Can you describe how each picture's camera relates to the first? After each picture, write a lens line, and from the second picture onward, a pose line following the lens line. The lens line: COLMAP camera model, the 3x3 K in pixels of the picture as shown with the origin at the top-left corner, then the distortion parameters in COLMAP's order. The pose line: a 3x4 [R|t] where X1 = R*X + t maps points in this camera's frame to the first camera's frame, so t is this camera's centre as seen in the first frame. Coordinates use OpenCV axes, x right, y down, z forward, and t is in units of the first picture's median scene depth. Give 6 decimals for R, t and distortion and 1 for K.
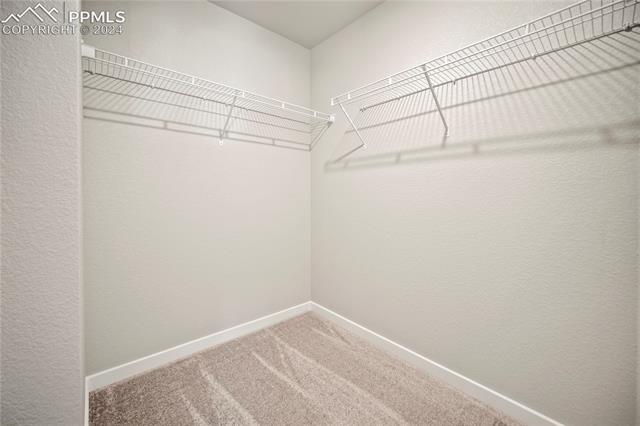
lens RADIAL K [[277.9, 0, 319.2], [0, 277.9, 209.4], [0, 0, 1]] dist [-0.001007, -0.000563]
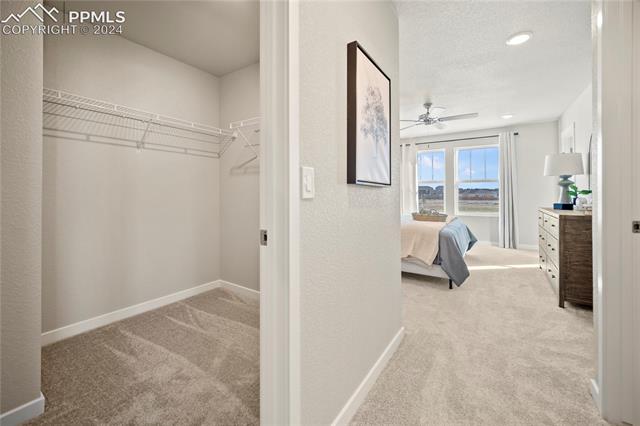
lens RADIAL K [[277.9, 0, 324.1], [0, 277.9, 198.2], [0, 0, 1]] dist [-0.001007, -0.000563]
pose [[0.965462, -0.007209, 0.260443, 0.126279], [0.016235, 0.999339, -0.032519, 0.022189], [-0.260037, 0.035625, 0.964941, -0.412602]]
